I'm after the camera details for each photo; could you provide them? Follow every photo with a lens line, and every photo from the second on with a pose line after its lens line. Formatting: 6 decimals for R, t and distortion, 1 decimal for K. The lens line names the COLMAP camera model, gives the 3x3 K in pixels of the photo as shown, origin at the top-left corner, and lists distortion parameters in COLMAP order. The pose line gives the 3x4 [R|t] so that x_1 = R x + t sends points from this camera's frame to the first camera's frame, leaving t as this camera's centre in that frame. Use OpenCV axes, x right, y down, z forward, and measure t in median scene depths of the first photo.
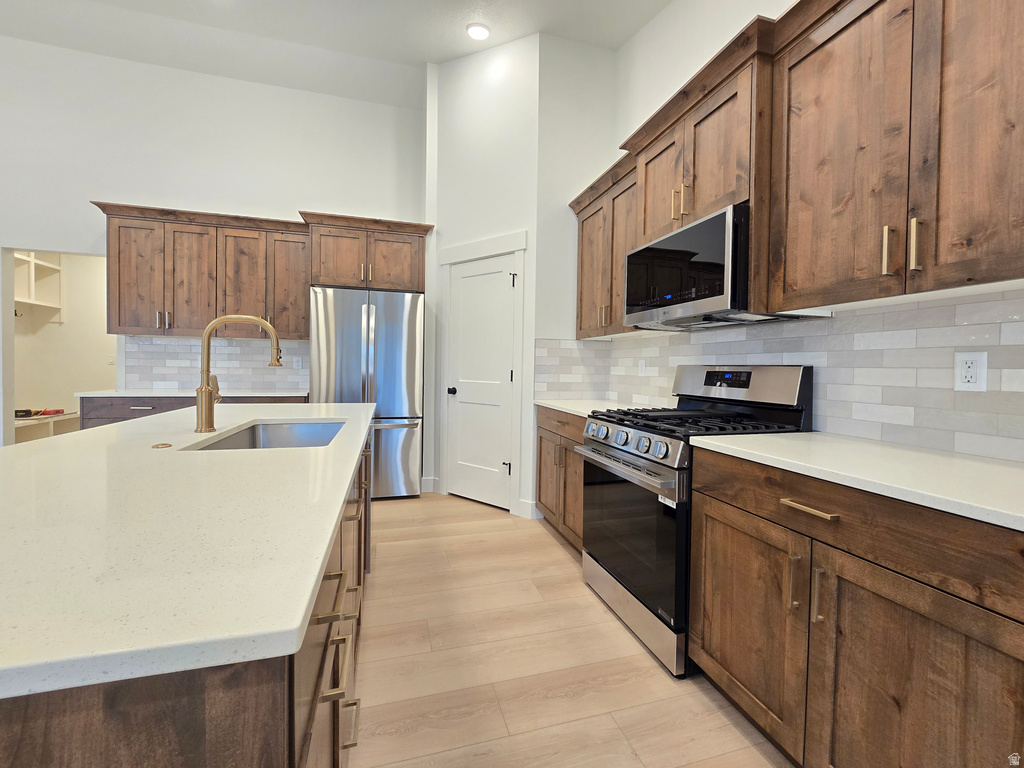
lens RADIAL K [[419.8, 0, 506.7], [0, 419.8, 374.8], [0, 0, 1]] dist [-0.001833, 0.000437]
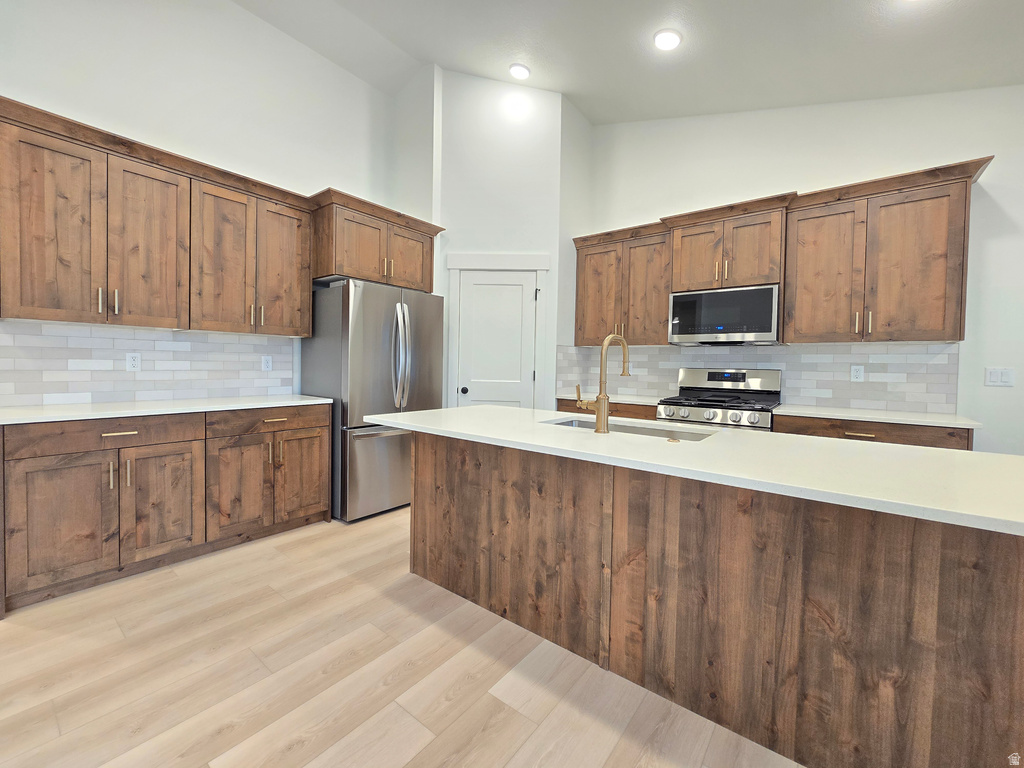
lens RADIAL K [[419.8, 0, 506.7], [0, 419.8, 374.8], [0, 0, 1]] dist [-0.001833, 0.000437]
pose [[0.809002, -0.017211, 0.587554, -0.707794], [0.006599, 0.999774, 0.020199, -0.023007], [-0.587769, -0.012463, 0.808933, 0.087695]]
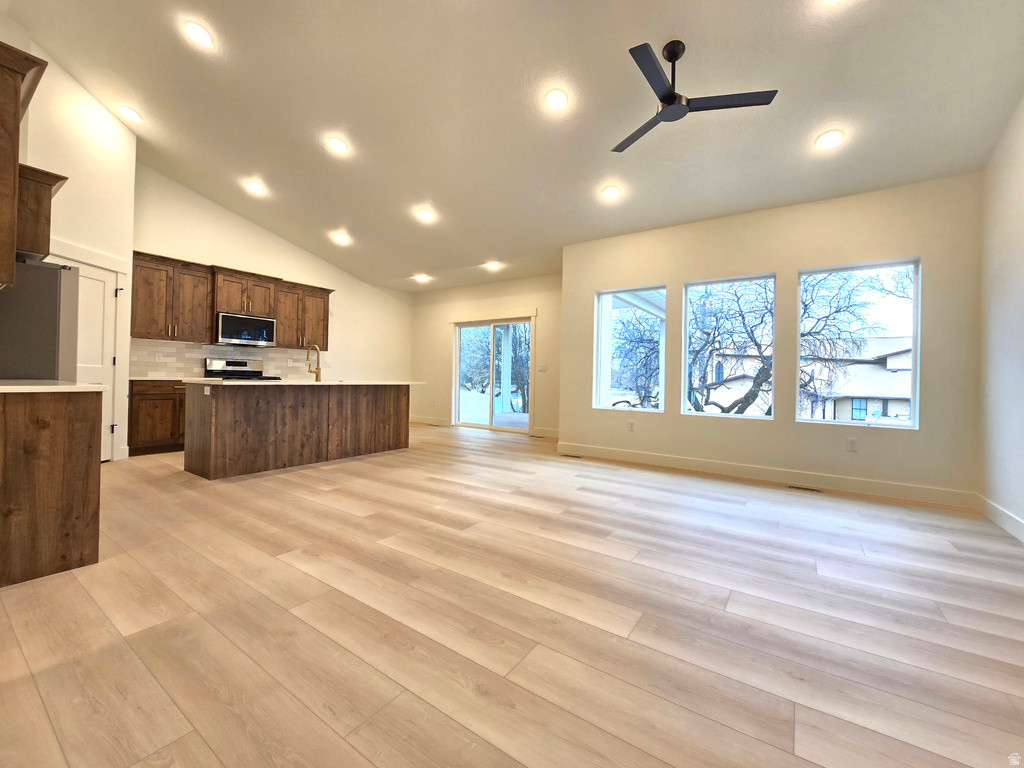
lens RADIAL K [[419.8, 0, 506.7], [0, 419.8, 374.8], [0, 0, 1]] dist [-0.001833, 0.000437]
pose [[-0.634432, -0.023597, 0.772618, -1.789090], [-0.015866, 0.999721, 0.017505, 0.003034], [-0.772816, -0.001153, -0.634629, 0.837064]]
